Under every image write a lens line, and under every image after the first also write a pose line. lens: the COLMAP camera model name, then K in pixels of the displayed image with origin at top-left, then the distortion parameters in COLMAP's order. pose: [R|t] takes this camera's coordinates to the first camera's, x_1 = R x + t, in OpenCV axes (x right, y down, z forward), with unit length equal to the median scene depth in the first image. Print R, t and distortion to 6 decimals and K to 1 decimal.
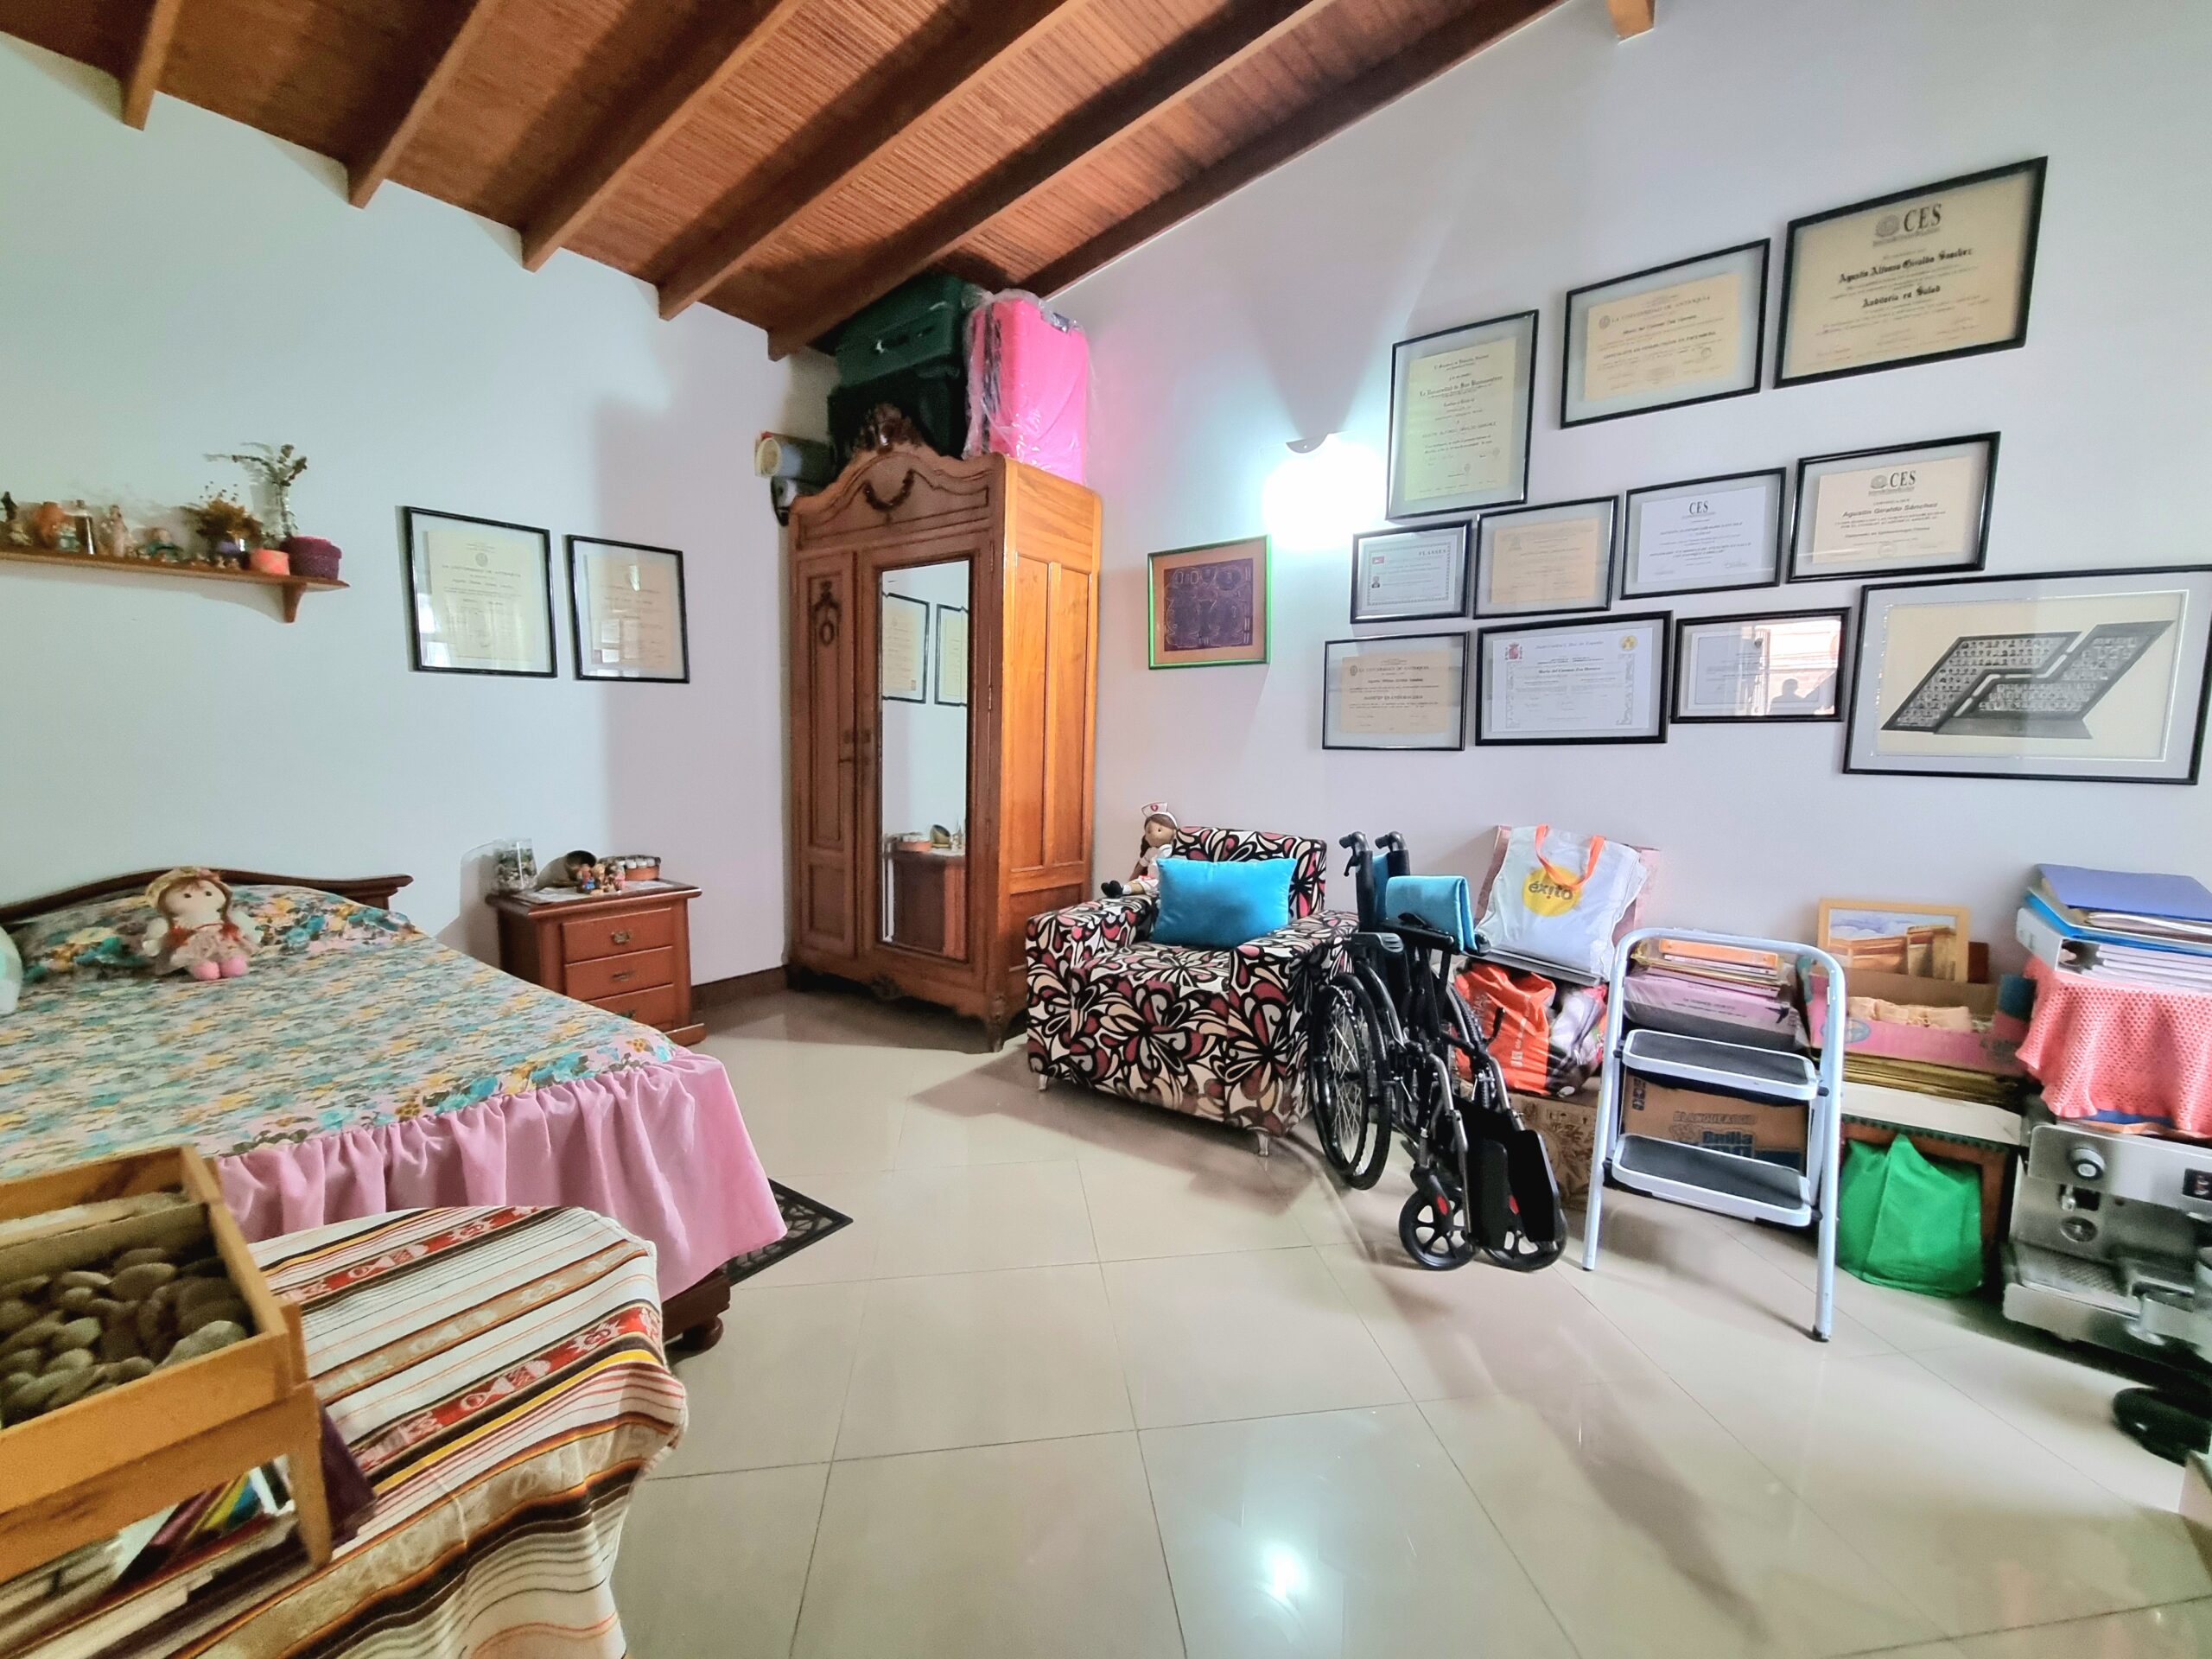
lens RADIAL K [[907.2, 0, 1116.3], [0, 907.2, 837.9], [0, 0, 1]] dist [-0.003015, 0.000381]
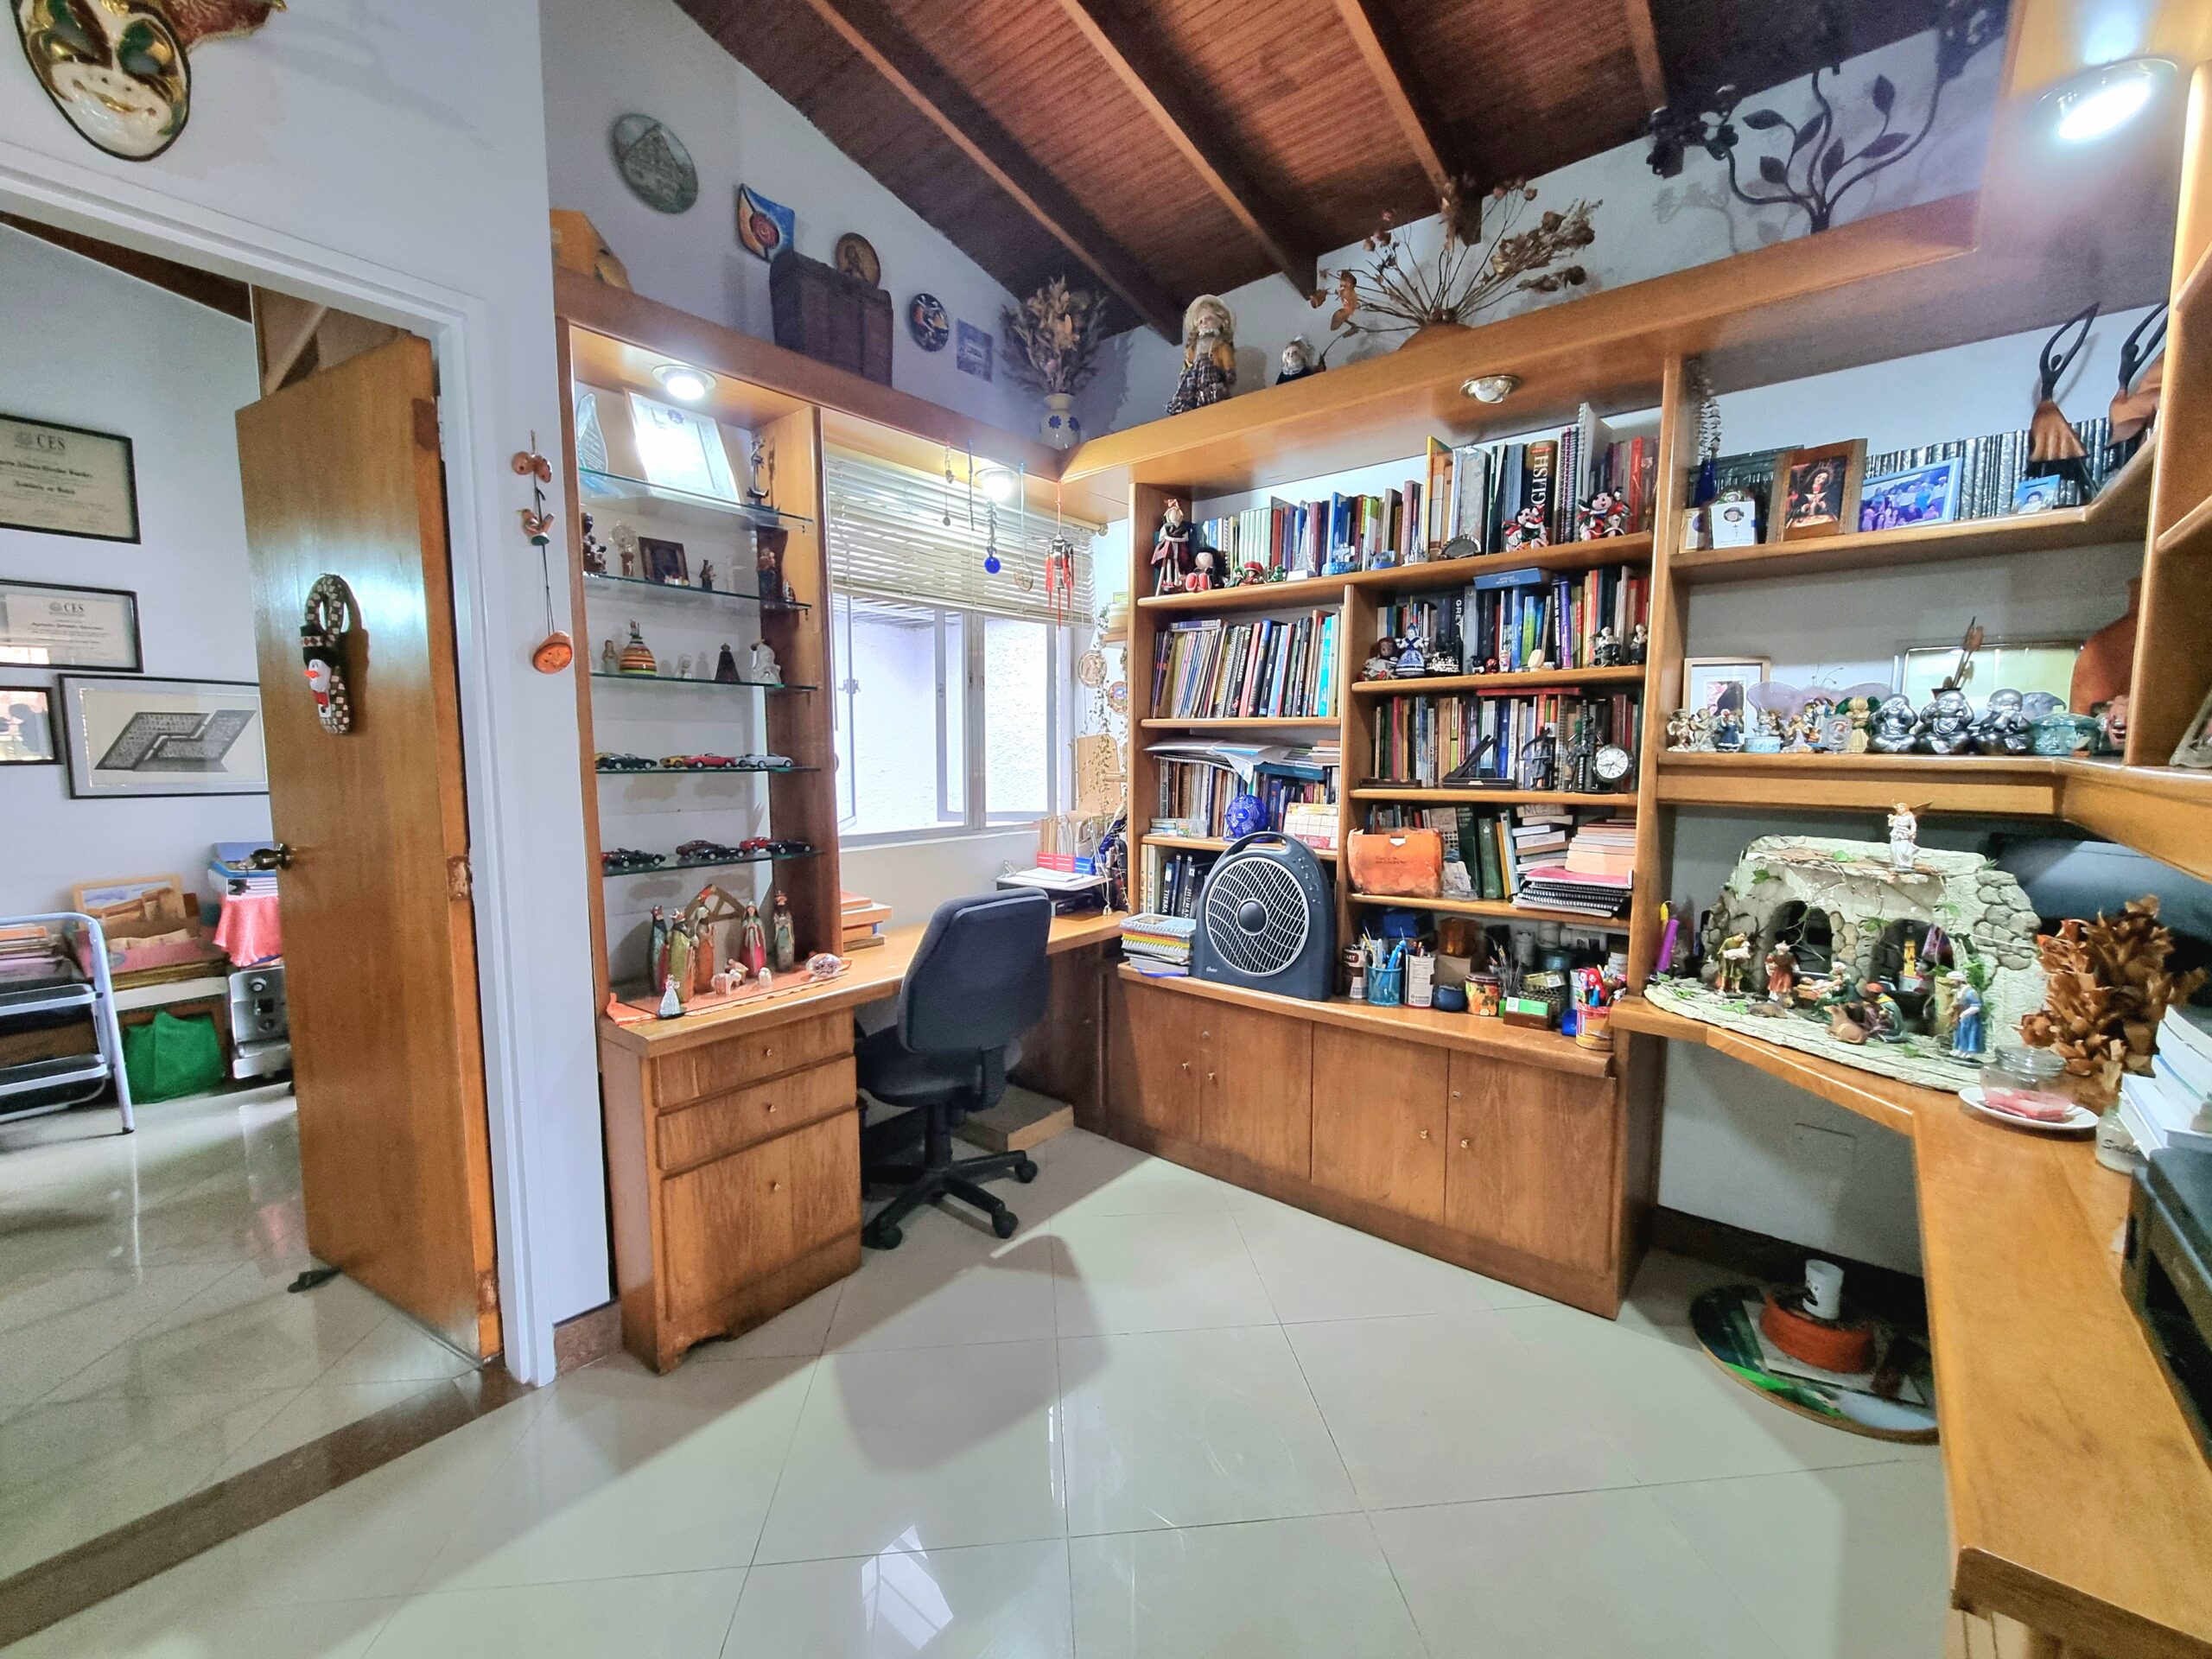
lens RADIAL K [[907.2, 0, 1116.3], [0, 907.2, 837.9], [0, 0, 1]] dist [-0.003015, 0.000381]
pose [[0.047346, -0.101222, 0.993737, -0.638049], [0.120245, 0.988195, 0.094928, 0.060953], [-0.991615, 0.114998, 0.058959, -0.835137]]
